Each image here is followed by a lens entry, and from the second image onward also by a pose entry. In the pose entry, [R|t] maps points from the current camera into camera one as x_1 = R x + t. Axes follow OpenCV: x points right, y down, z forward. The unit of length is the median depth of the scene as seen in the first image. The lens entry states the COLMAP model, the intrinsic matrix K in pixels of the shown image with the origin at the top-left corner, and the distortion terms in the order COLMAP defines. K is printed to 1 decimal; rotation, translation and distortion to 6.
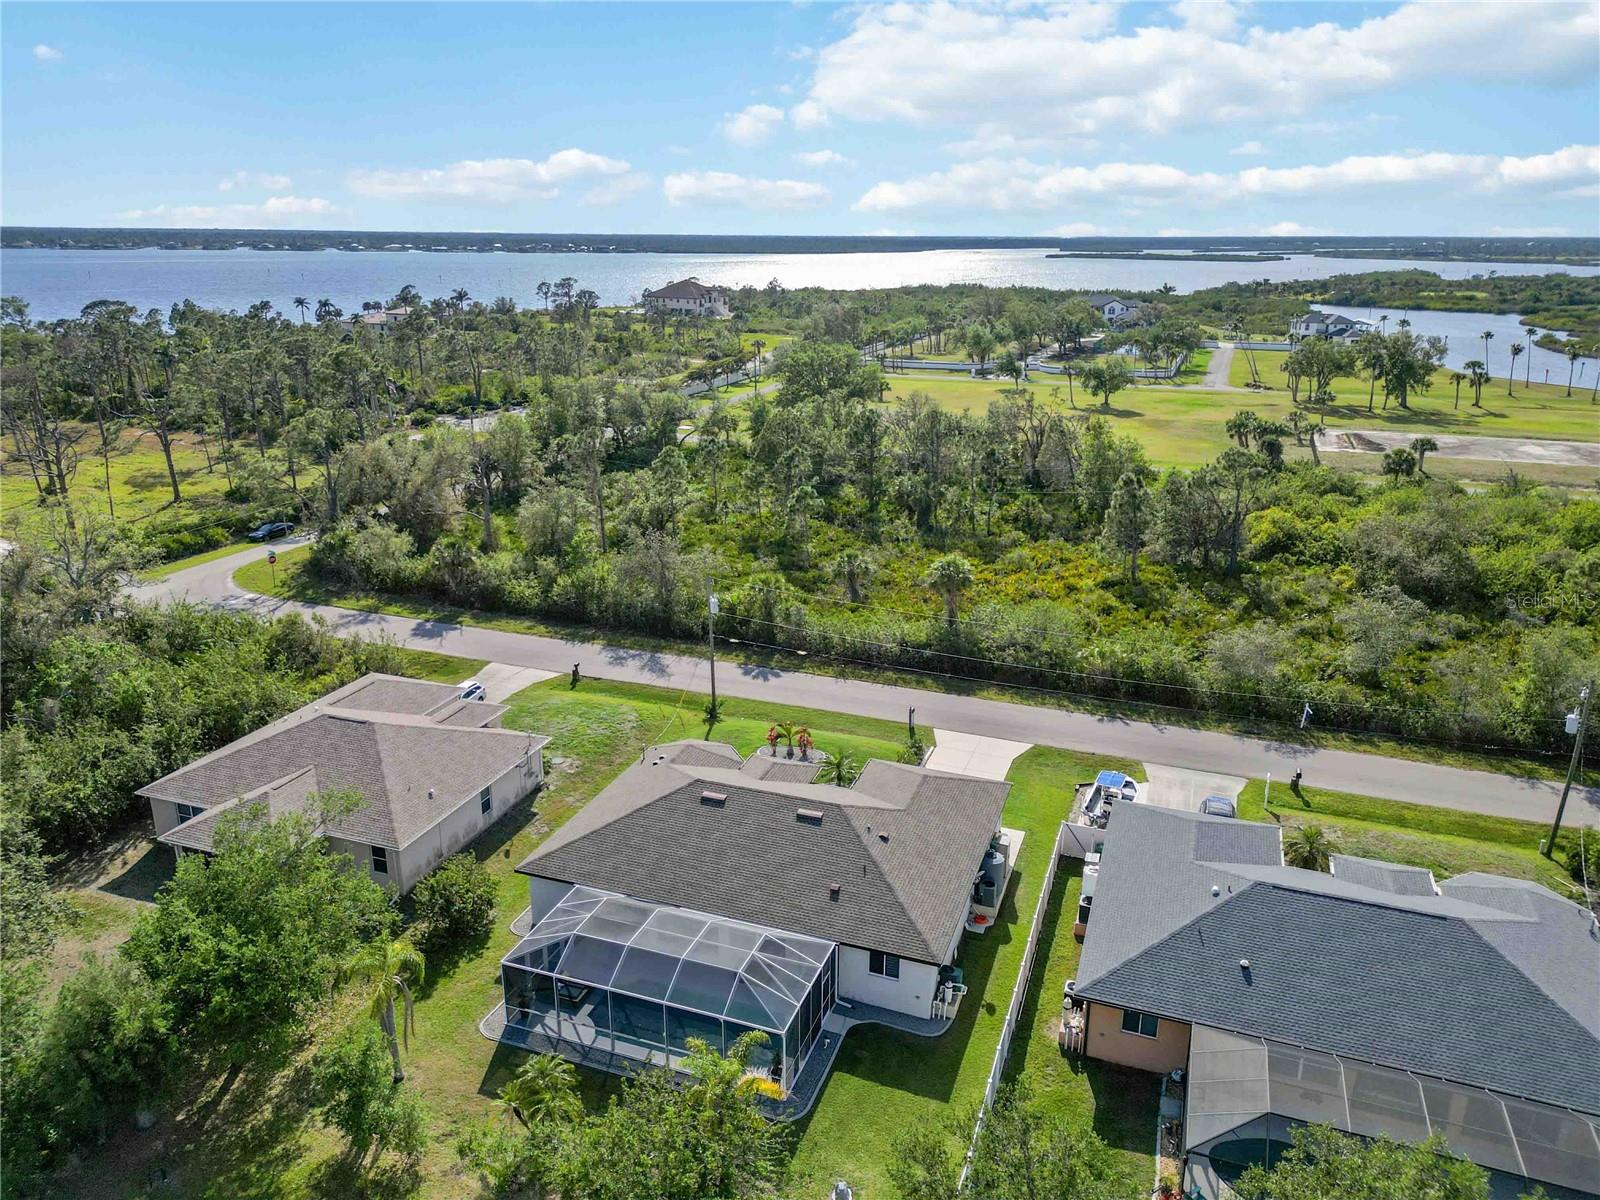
lens RADIAL K [[1127.7, 0, 794.7], [0, 1127.7, 589.5], [0, 0, 1]] dist [0.060295, -0.047786]
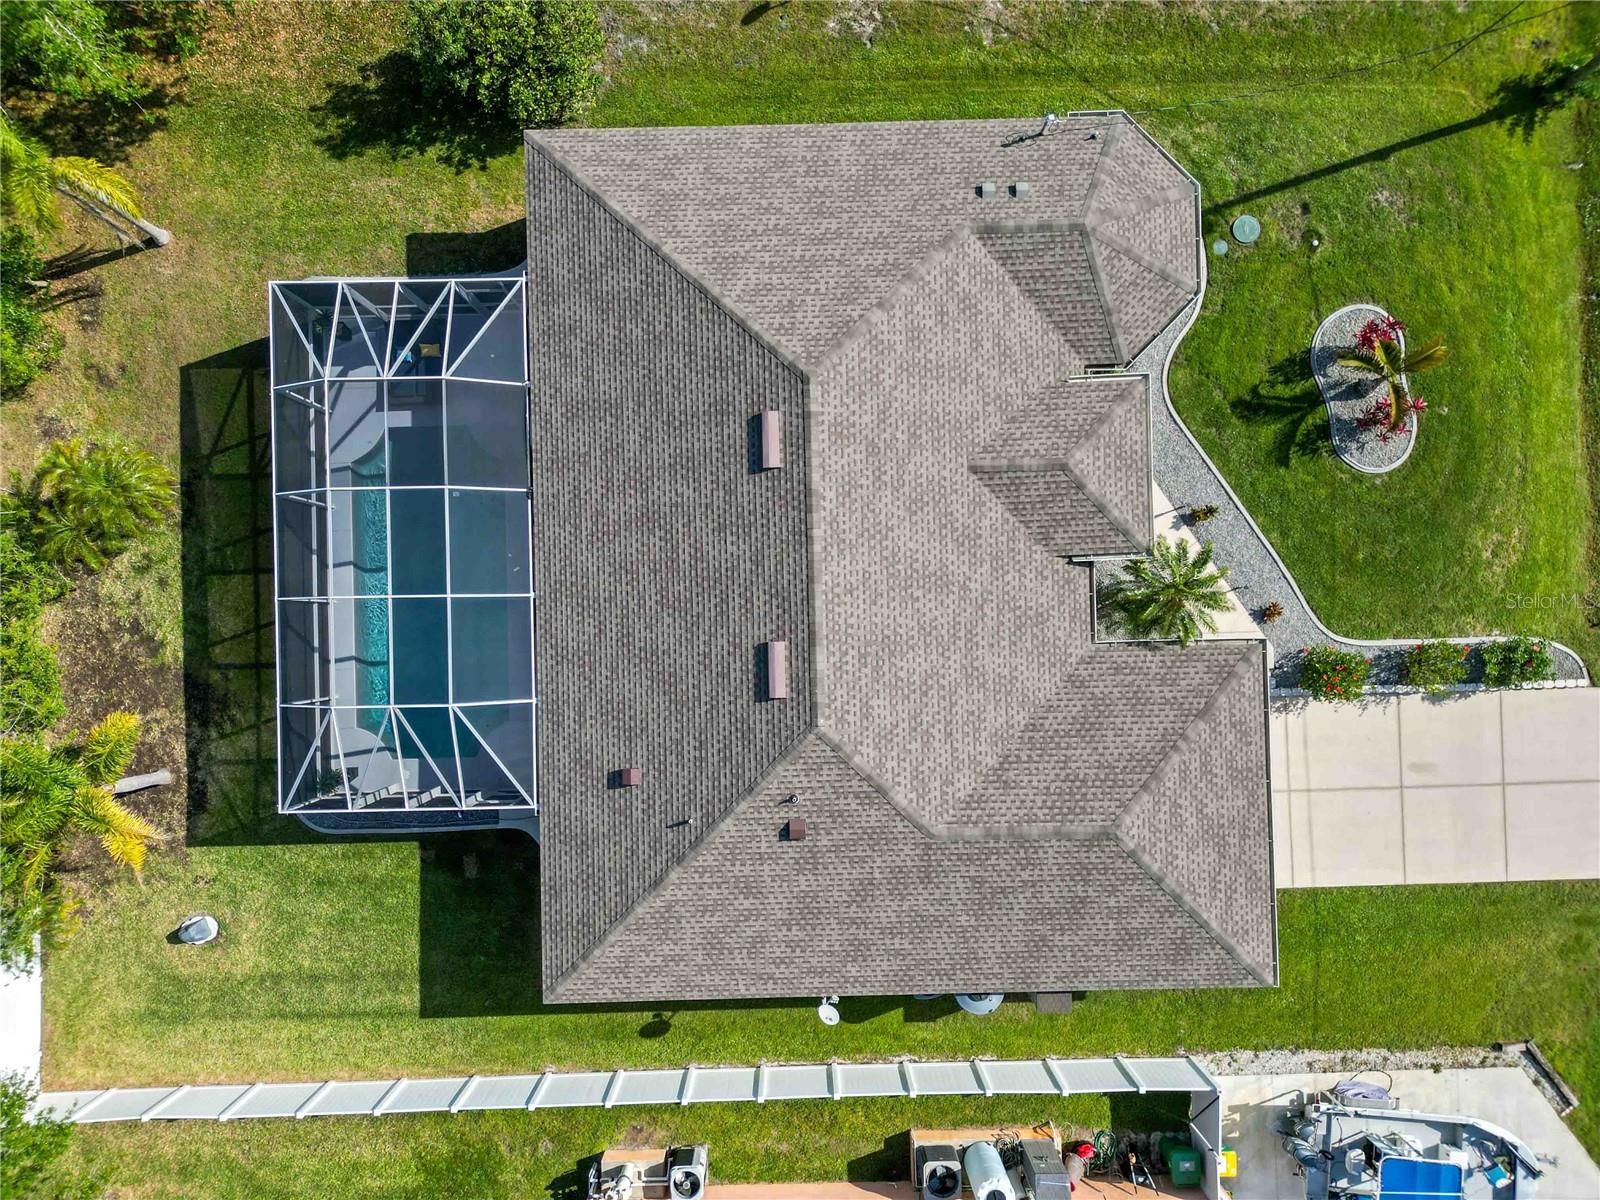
lens RADIAL K [[1127.7, 0, 798.3], [0, 1127.7, 602.9], [0, 0, 1]] dist [0.060295, -0.047786]
pose [[0.371450, 0.928358, -0.013256, -0.001849], [-0.273012, 0.122860, 0.954133, -0.163970], [0.887406, -0.350794, 0.299089, 0.602758]]
